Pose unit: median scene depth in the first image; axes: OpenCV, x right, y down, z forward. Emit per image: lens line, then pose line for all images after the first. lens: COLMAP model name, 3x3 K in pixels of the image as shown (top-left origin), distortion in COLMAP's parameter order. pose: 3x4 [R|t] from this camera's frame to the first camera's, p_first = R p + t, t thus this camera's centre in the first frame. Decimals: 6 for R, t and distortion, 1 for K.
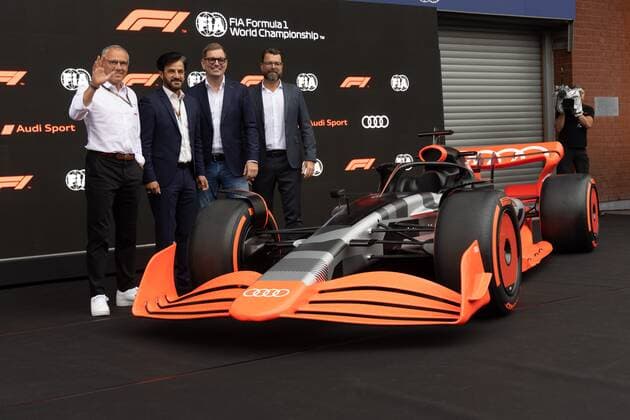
lens RADIAL K [[914.6, 0, 306.5], [0, 914.6, 209.1], [0, 0, 1]] dist [0.019186, 0.019544]
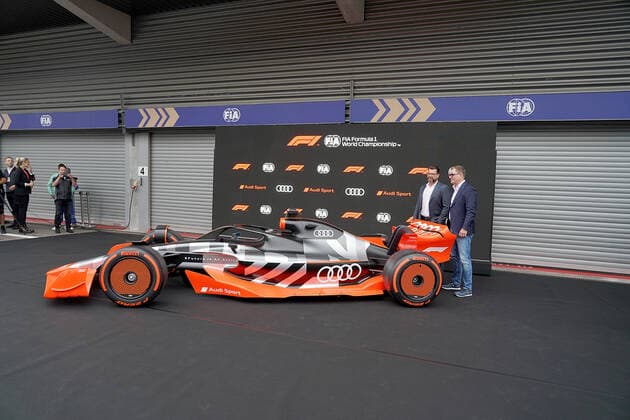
lens RADIAL K [[418.4, 0, 309.5], [0, 418.4, 208.9], [0, 0, 1]] dist [-0.023984, 0.000807]
pose [[0.534773, 0.127203, -0.835366, 0.651720], [-0.104283, 0.990982, 0.084141, -0.123673], [0.838536, 0.042118, 0.543216, 0.454221]]
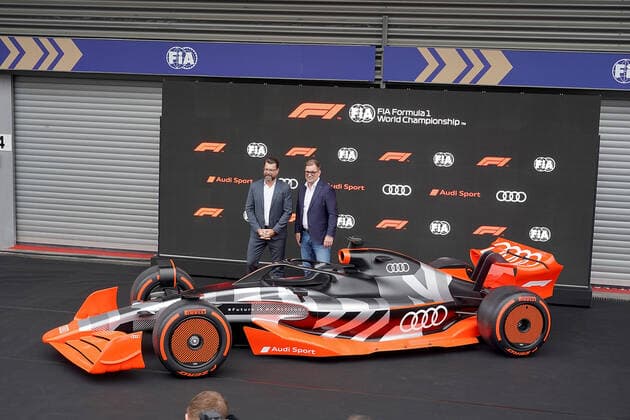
lens RADIAL K [[914.6, 0, 306.5], [0, 914.6, 209.1], [0, 0, 1]] dist [0.019186, 0.019544]
pose [[0.675965, 0.174436, -0.715991, 0.815051], [-0.103815, 0.984433, 0.141824, -0.241573], [0.729585, -0.021538, 0.683551, 0.019364]]
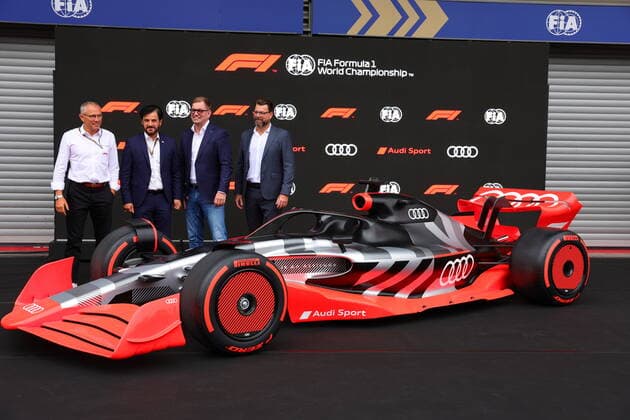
lens RADIAL K [[819.1, 0, 304.8], [0, 819.1, 209.2], [0, 0, 1]] dist [0.089762, 0.008986]
pose [[0.870565, 0.111277, -0.479305, 0.432622], [-0.089237, 0.993645, 0.068606, -0.086701], [0.483893, -0.016954, 0.874963, 0.055408]]
